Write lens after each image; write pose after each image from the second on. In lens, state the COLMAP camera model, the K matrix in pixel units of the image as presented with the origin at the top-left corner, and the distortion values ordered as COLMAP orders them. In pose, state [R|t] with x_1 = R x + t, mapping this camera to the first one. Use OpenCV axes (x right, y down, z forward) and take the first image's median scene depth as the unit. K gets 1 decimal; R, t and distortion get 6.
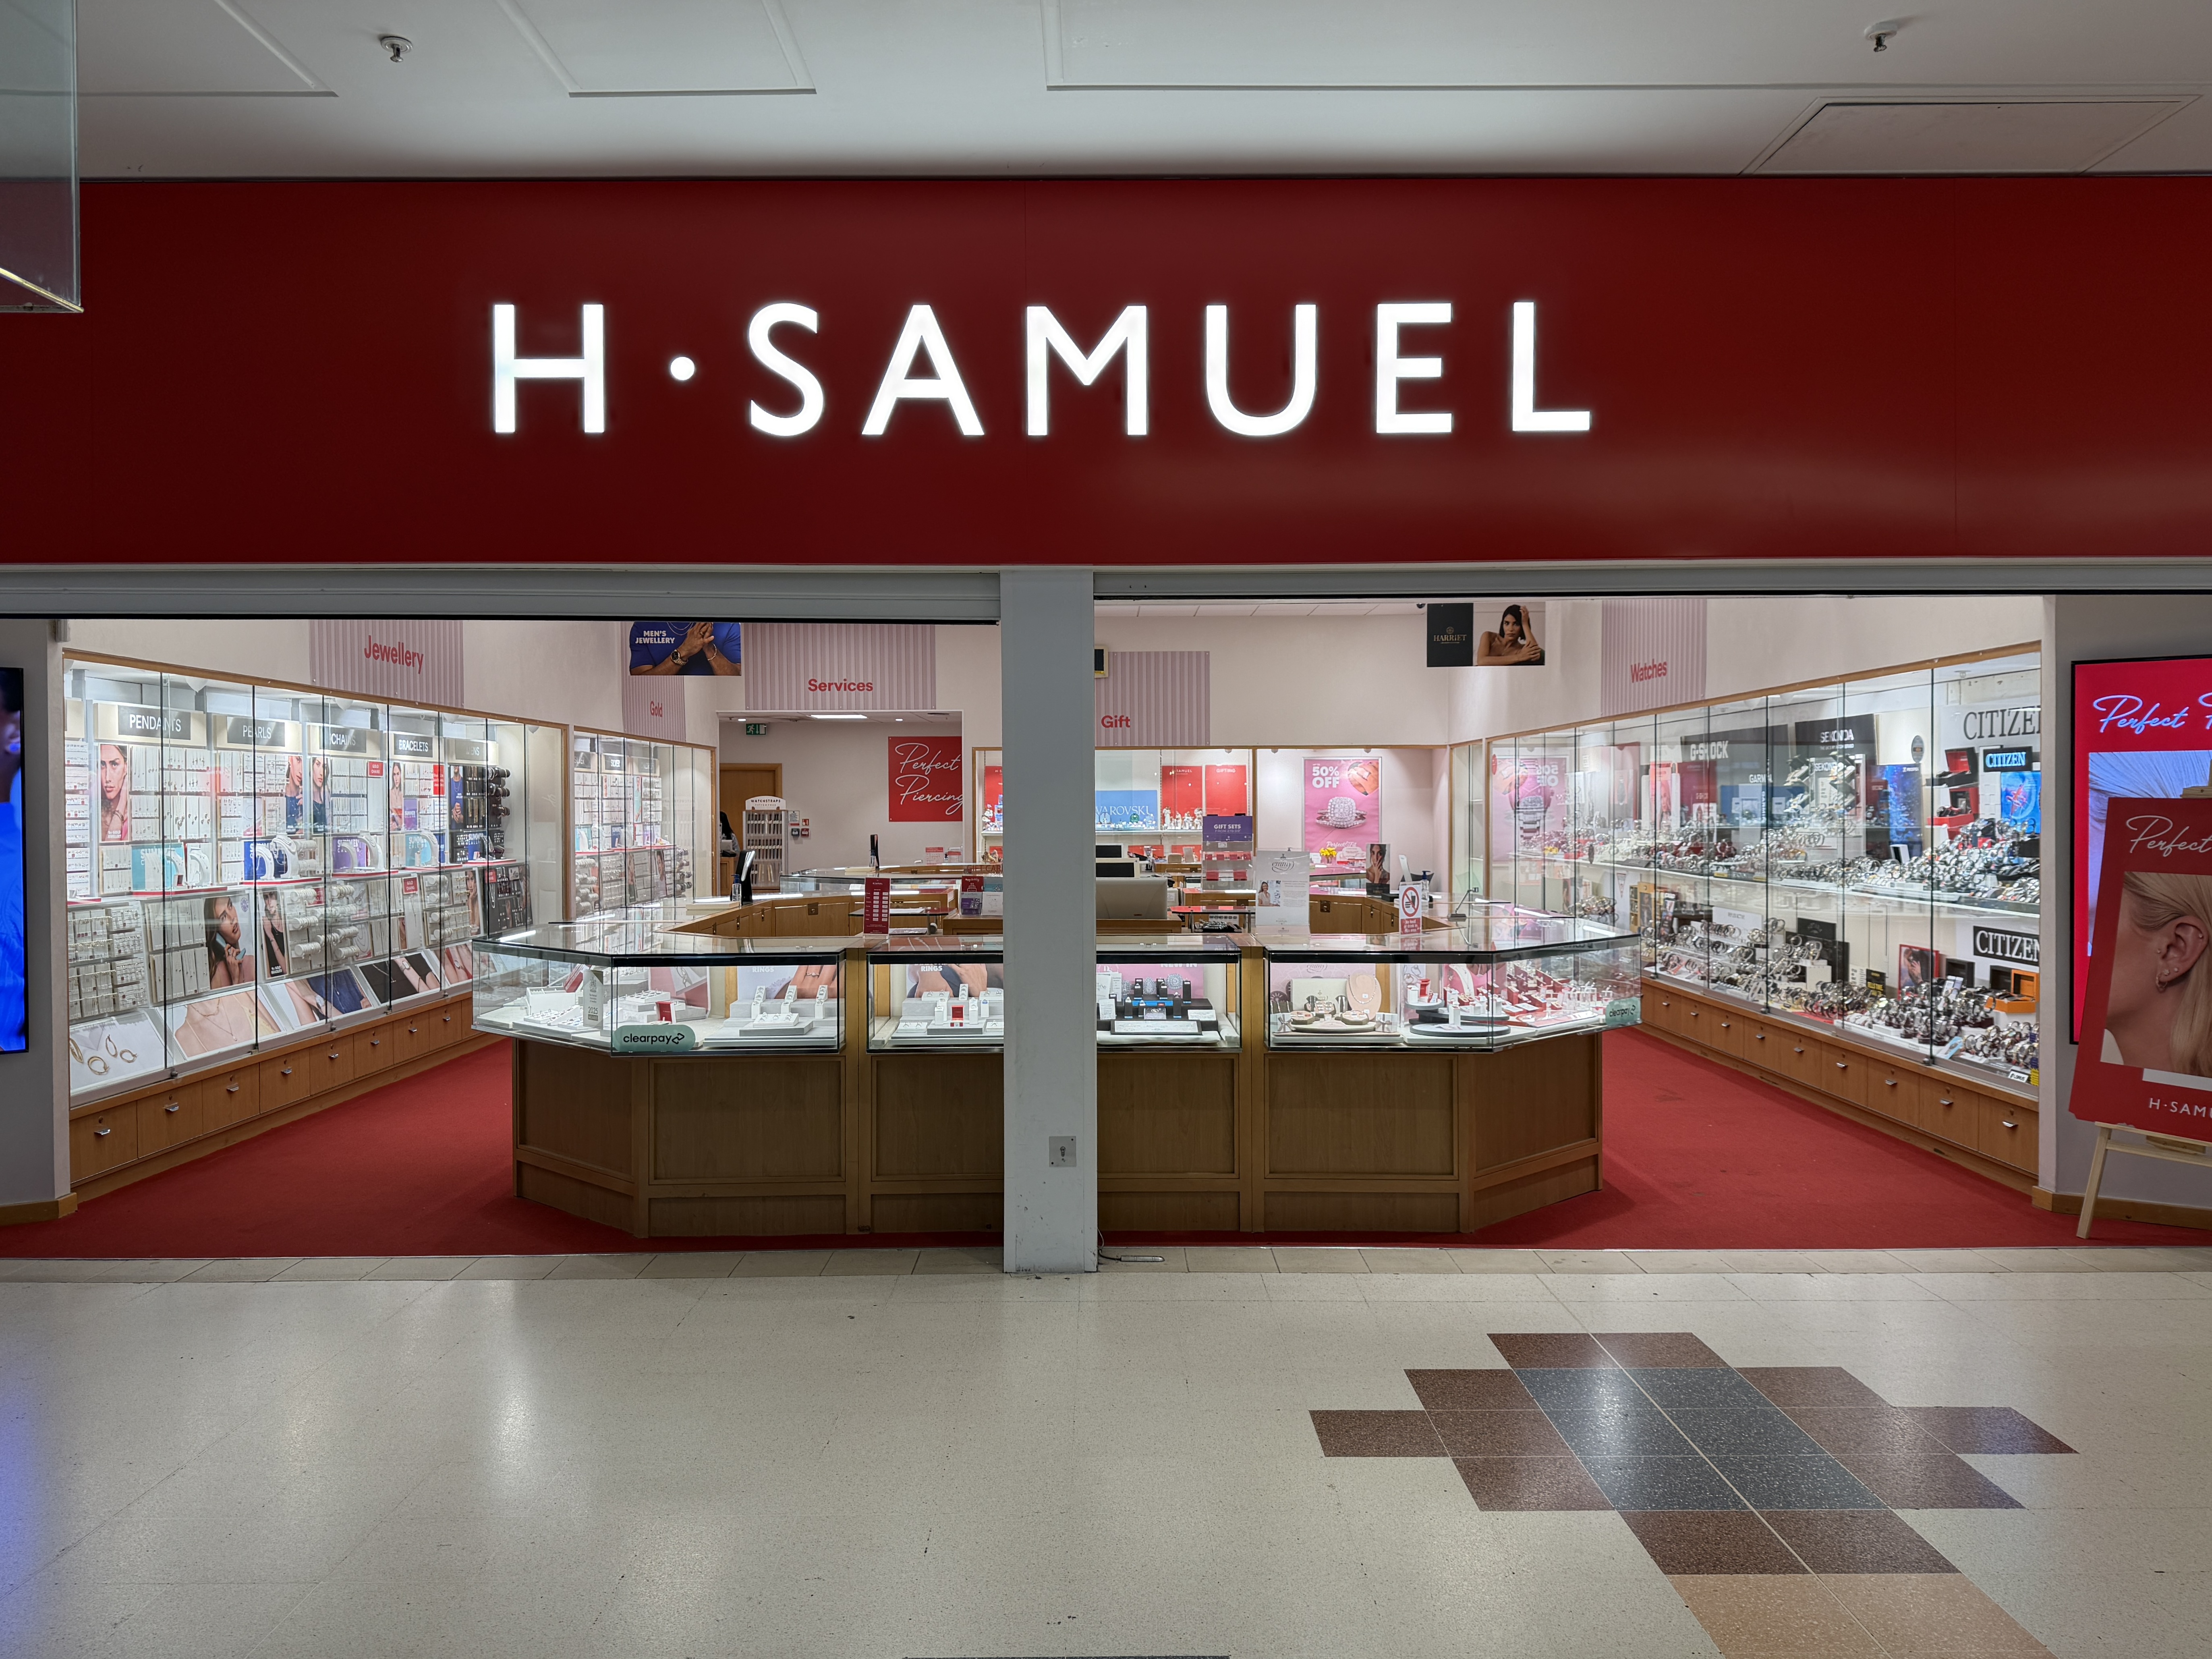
lens RADIAL K [[1516.6, 0, 1111.4], [0, 1516.6, 824.0], [0, 0, 1]] dist [0.085018, -0.151492]
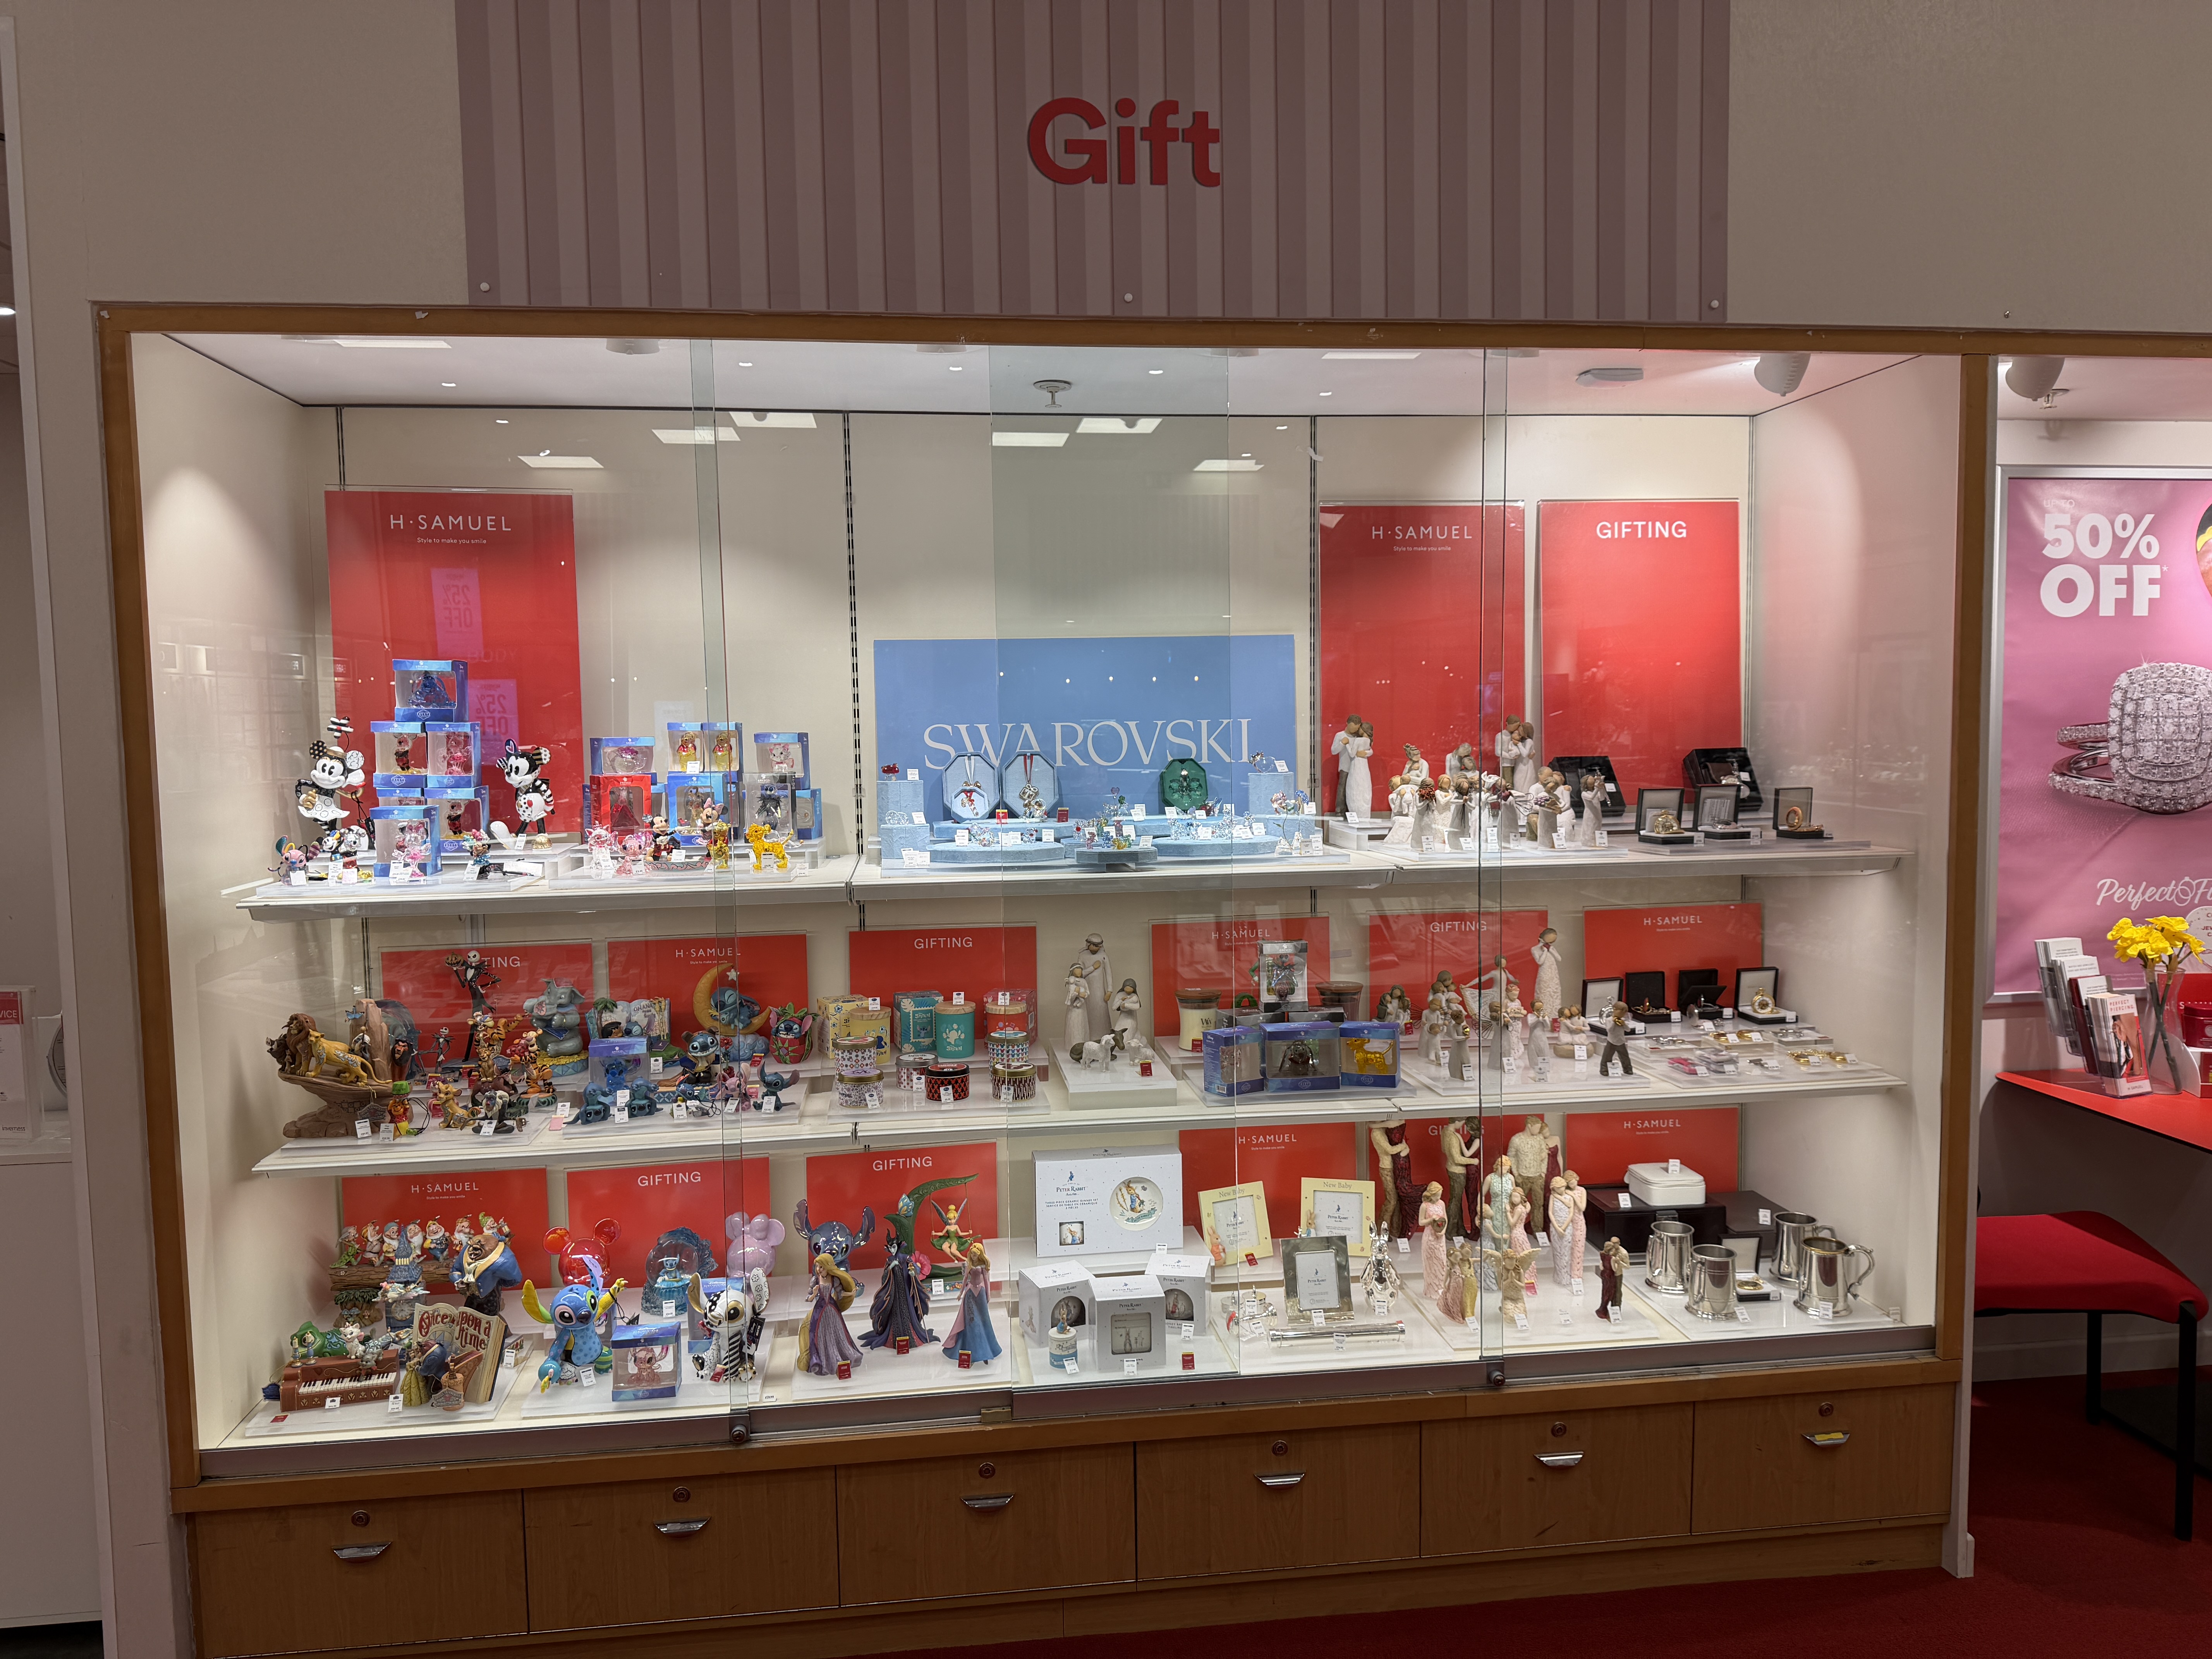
lens RADIAL K [[1516.6, 0, 1111.4], [0, 1516.6, 824.0], [0, 0, 1]] dist [0.085018, -0.151492]
pose [[0.992652, -0.019378, 0.119443, -0.017353], [0.012965, 0.998444, 0.054236, -0.009209], [-0.120308, -0.052289, 0.991359, 0.827228]]
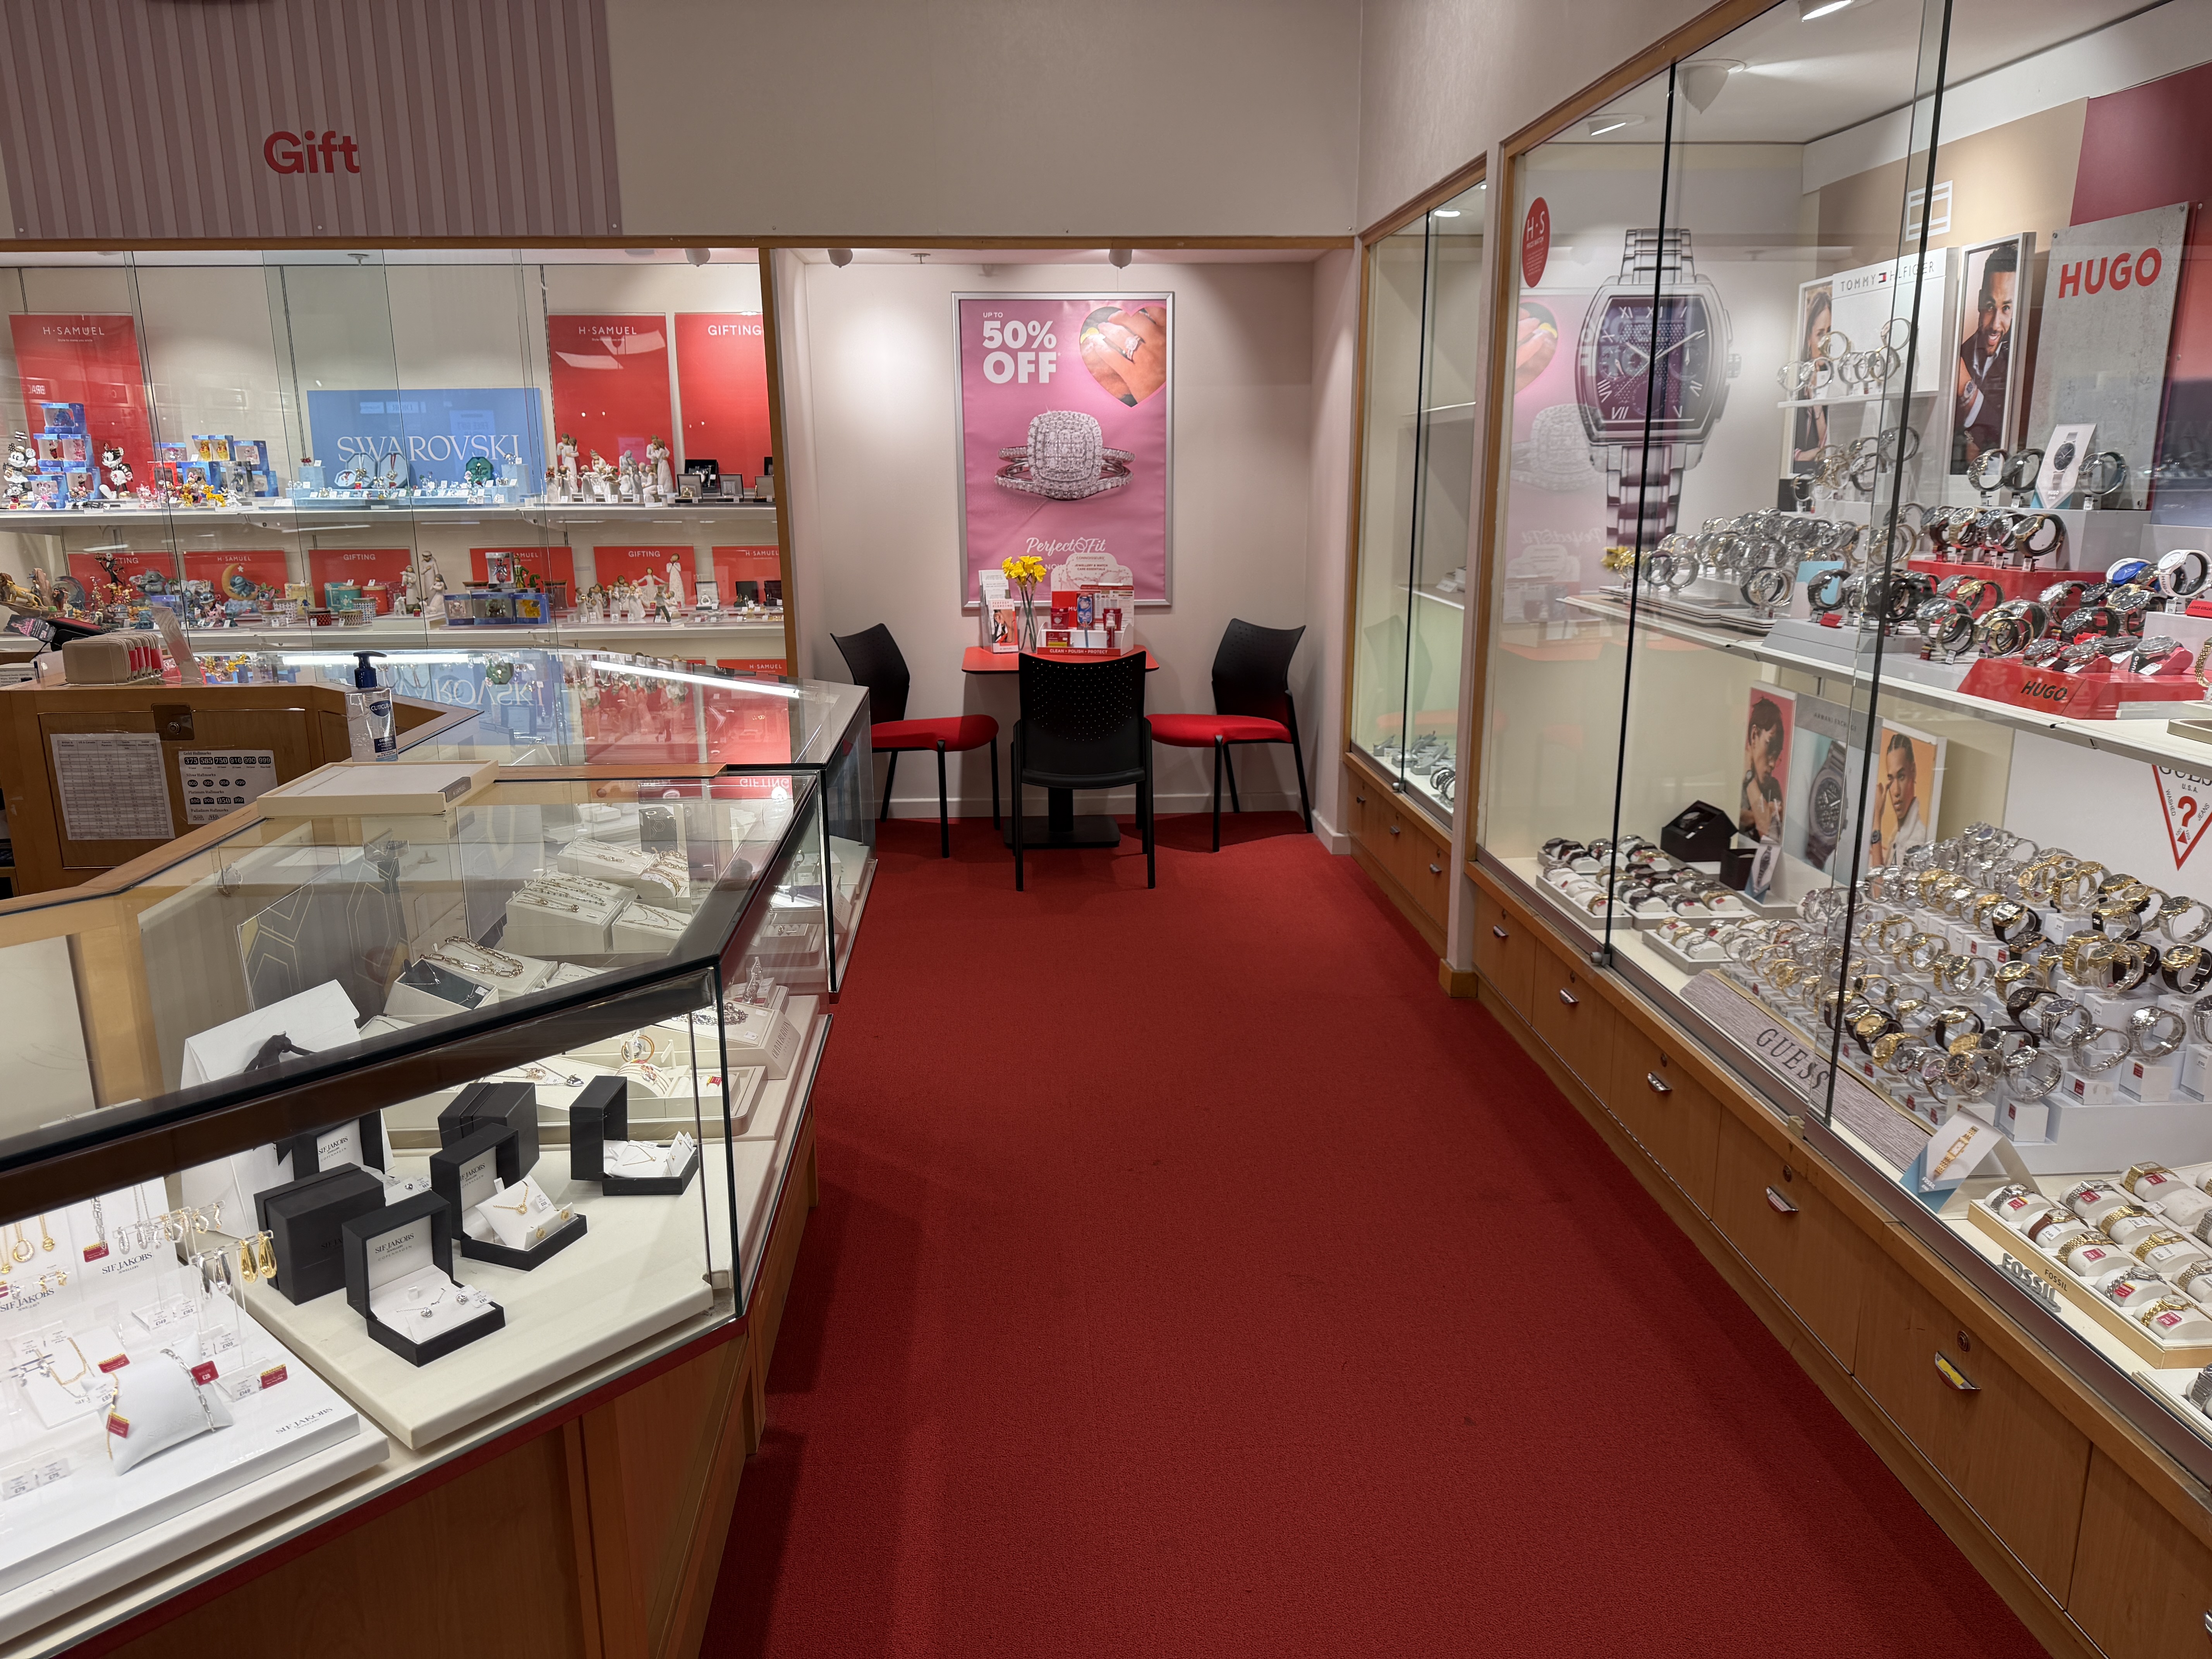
lens RADIAL K [[1560.9, 0, 1119.3], [0, 1560.9, 888.4], [0, 0, 1]] dist [0.026857, -0.060194]
pose [[0.997329, -0.017511, 0.070912, 0.138754], [-0.000901, 0.967813, 0.251668, -0.001578], [-0.073037, -0.251060, 0.965212, 0.623869]]
